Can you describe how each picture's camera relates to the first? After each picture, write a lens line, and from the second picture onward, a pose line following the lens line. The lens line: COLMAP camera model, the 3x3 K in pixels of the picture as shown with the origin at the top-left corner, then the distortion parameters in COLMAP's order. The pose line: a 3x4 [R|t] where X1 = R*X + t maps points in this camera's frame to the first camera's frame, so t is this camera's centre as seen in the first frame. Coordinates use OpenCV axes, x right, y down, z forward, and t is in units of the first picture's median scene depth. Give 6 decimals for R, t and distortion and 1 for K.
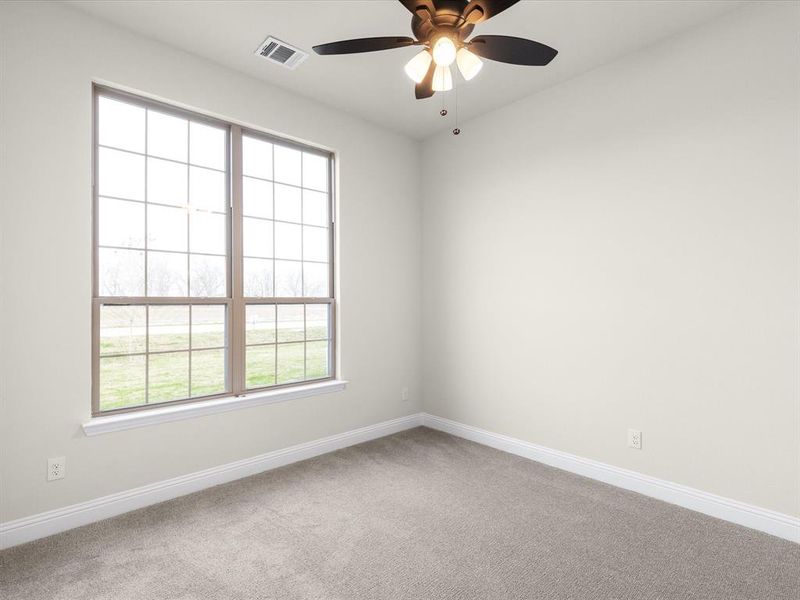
lens RADIAL K [[398.2, 0, 407.4], [0, 398.2, 299.6], [0, 0, 1]] dist [-0.005782, 0.000317]
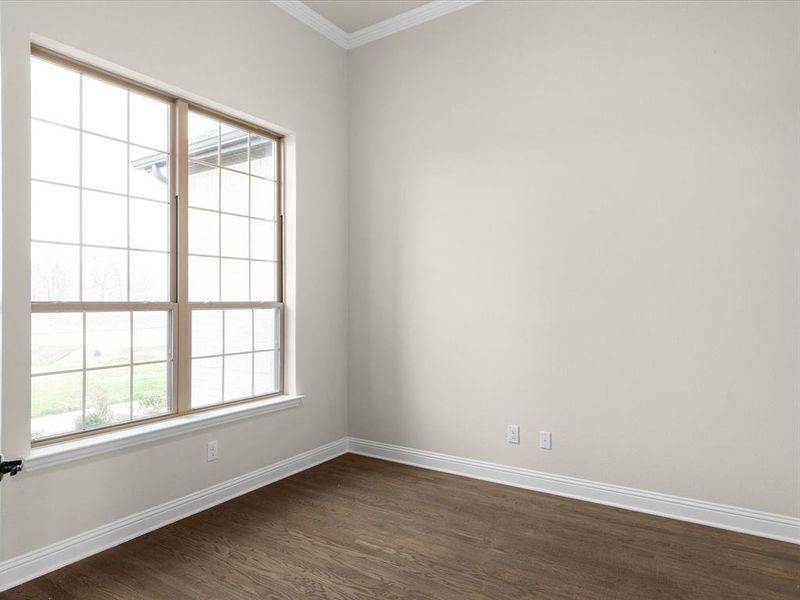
lens RADIAL K [[523.4, 0, 400.9], [0, 523.4, 300.5], [0, 0, 1]] dist [0.092980, 0.000438]
pose [[0.971754, -0.004997, 0.235944, -0.236549], [0.006150, 0.999972, -0.004150, -0.000475], [-0.235917, 0.005484, 0.971758, -0.215333]]
